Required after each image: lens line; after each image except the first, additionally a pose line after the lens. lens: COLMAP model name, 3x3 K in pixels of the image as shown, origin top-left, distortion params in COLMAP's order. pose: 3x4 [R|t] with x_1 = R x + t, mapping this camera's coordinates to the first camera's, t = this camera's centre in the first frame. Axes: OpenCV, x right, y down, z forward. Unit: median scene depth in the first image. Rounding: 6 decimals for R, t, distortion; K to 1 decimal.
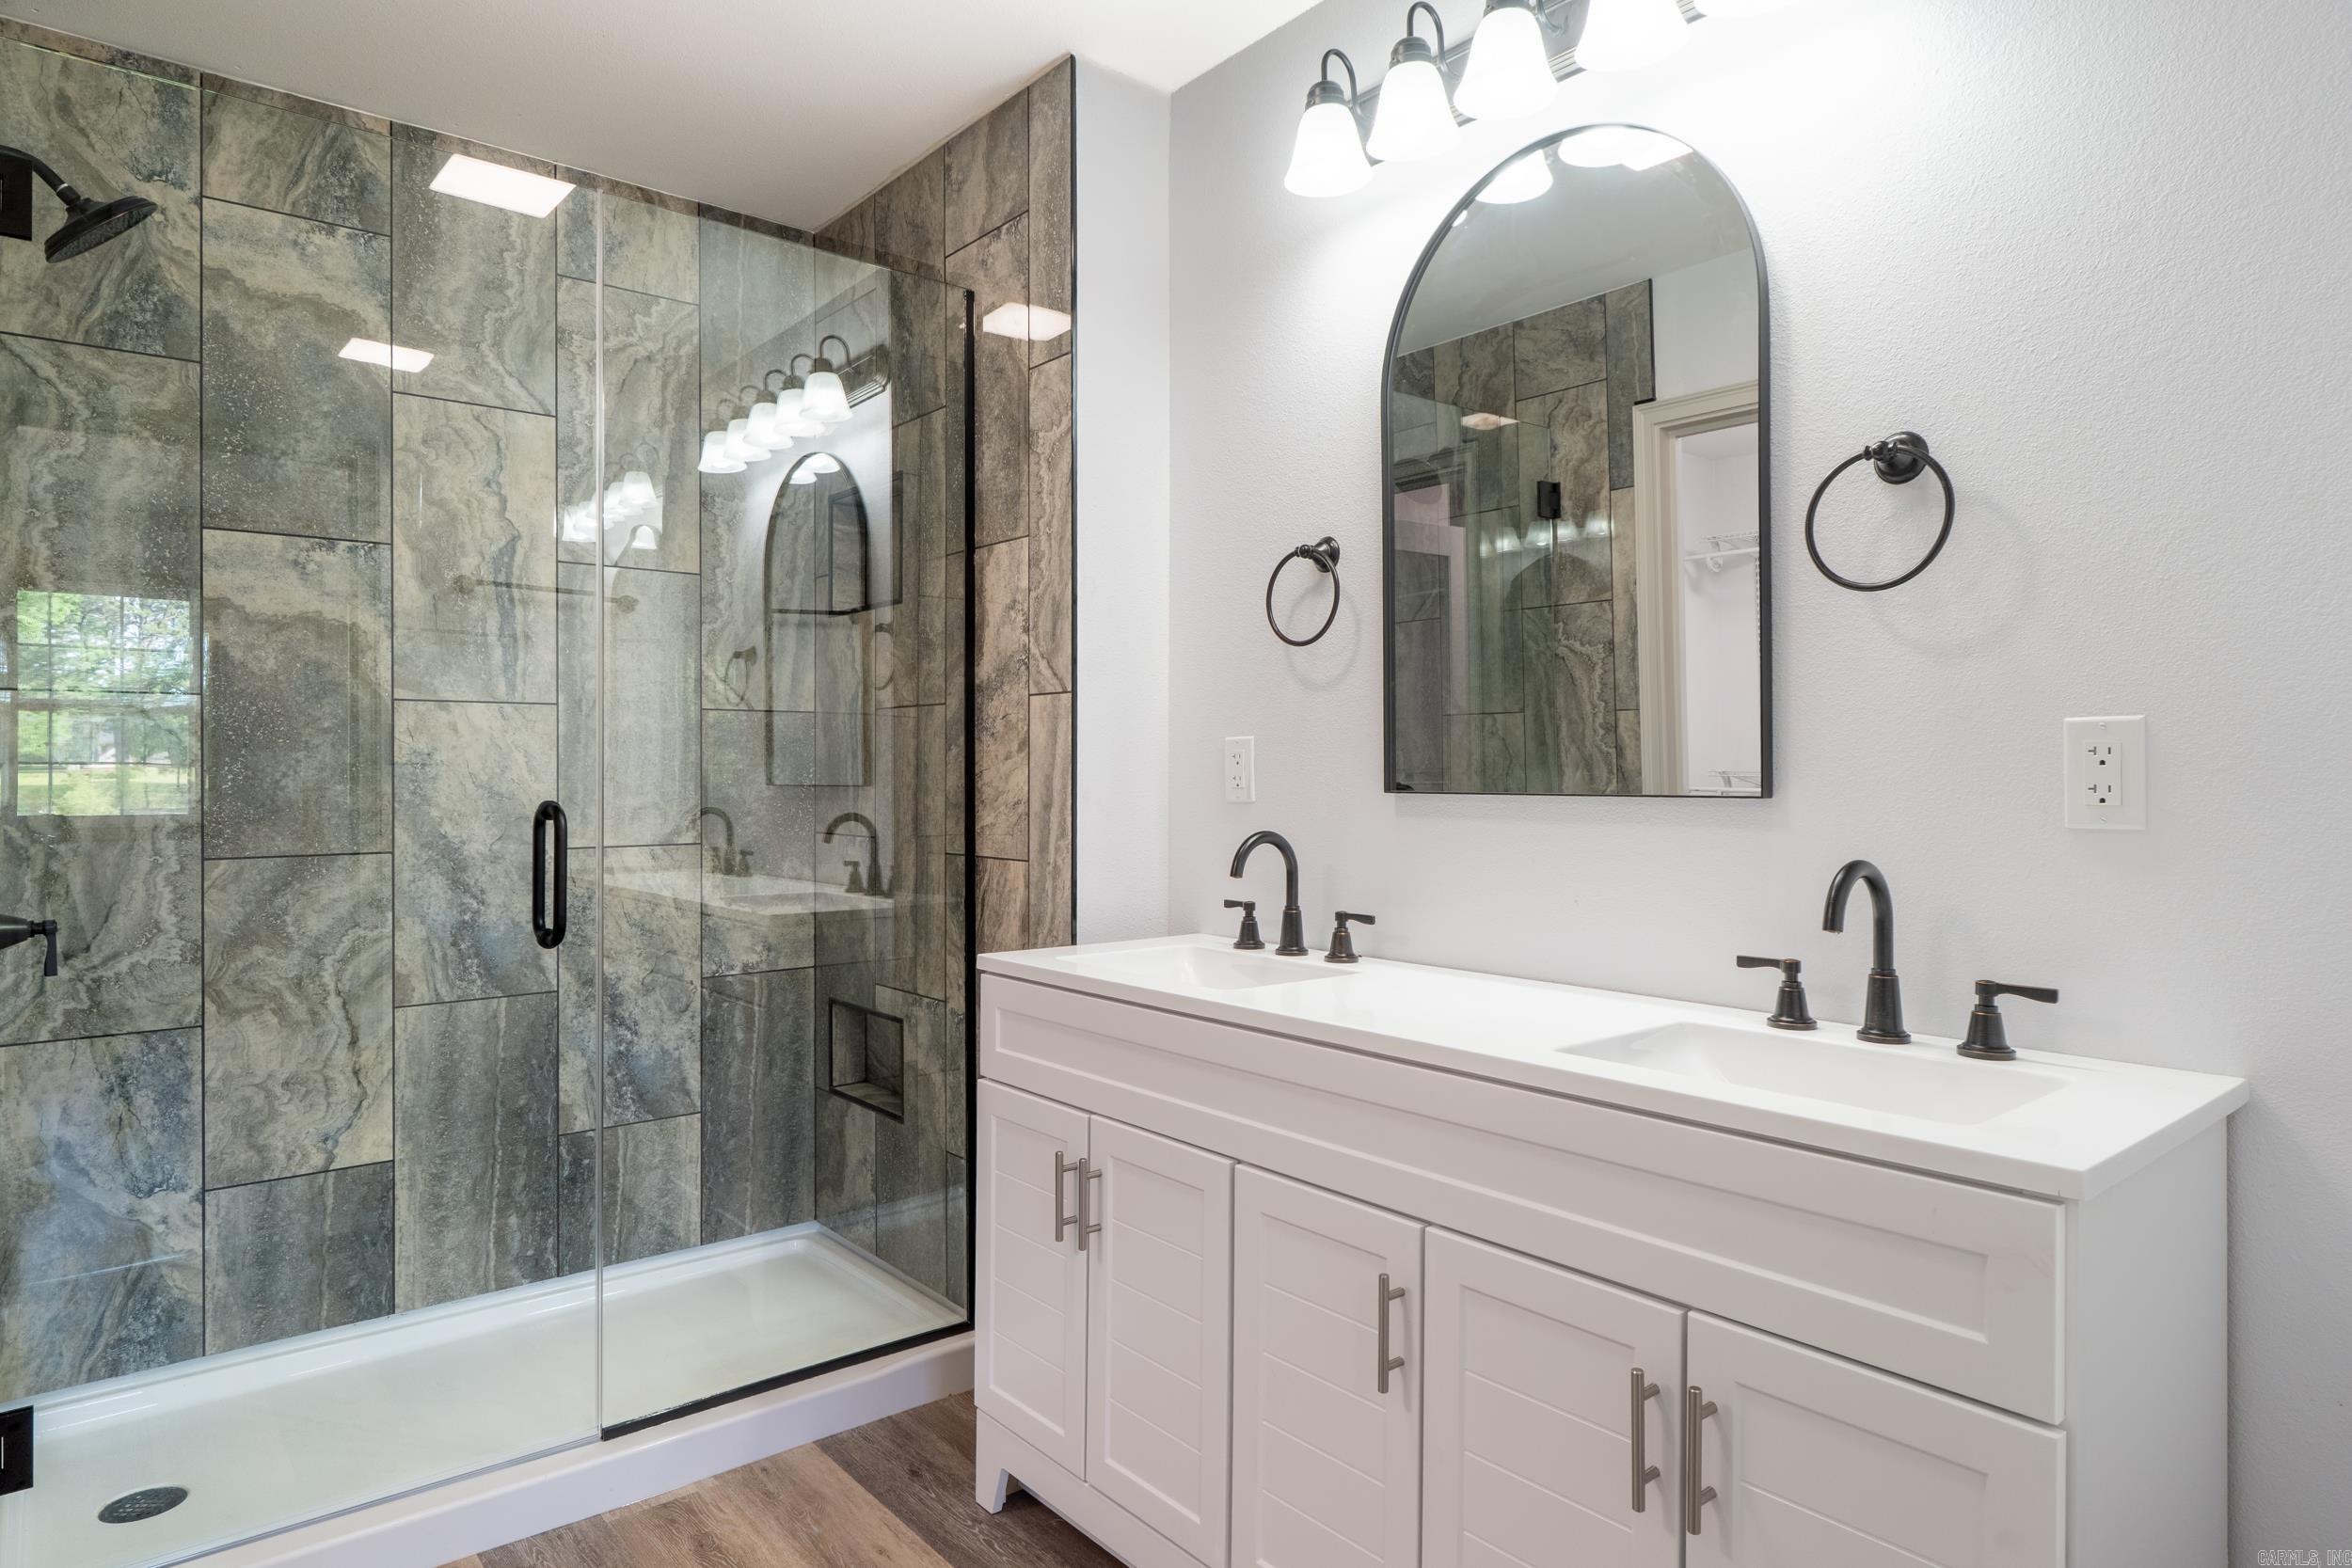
lens RADIAL K [[1362.7, 0, 1184.8], [0, 1362.7, 776.0], [0, 0, 1]] dist [0.001593, 0.000289]
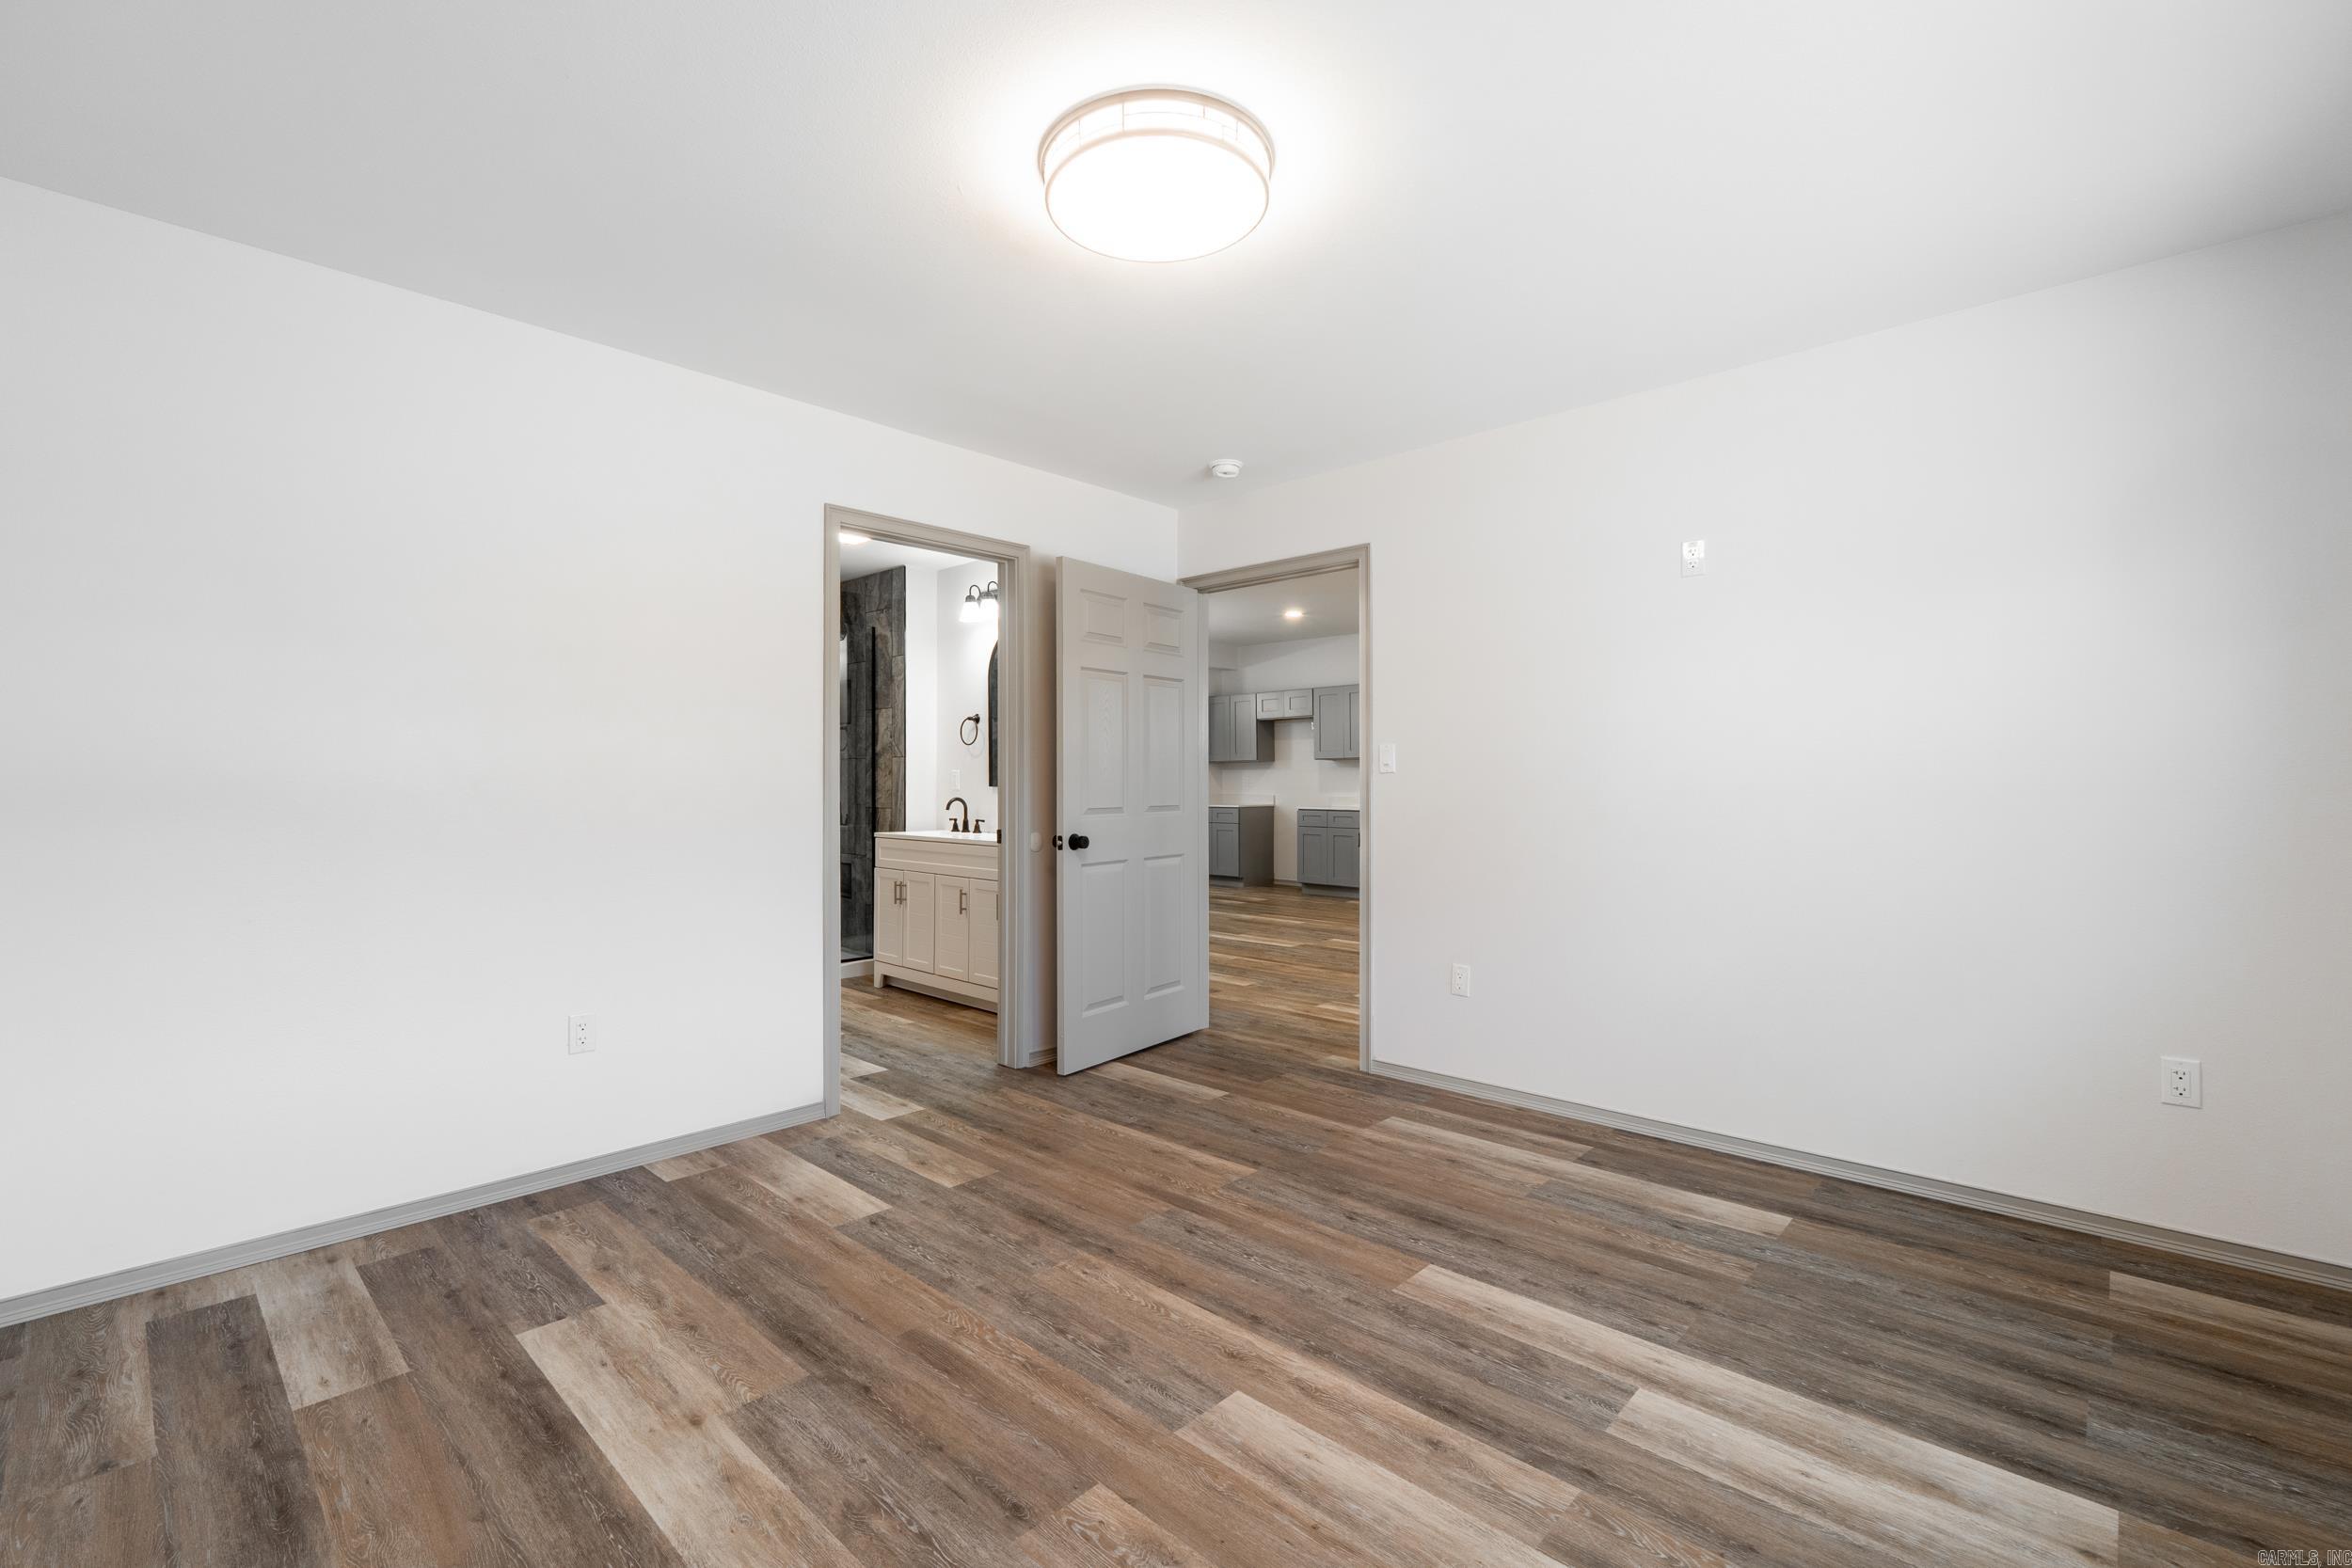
lens RADIAL K [[968.0, 0, 1194.2], [0, 968.0, 793.3], [0, 0, 1]] dist [0.002195, -0.001480]
pose [[0.989886, 0.000608, 0.141866, 0.271169], [-0.002230, 0.999934, 0.011273, -0.000176], [-0.141849, -0.011475, 0.989822, -1.387139]]
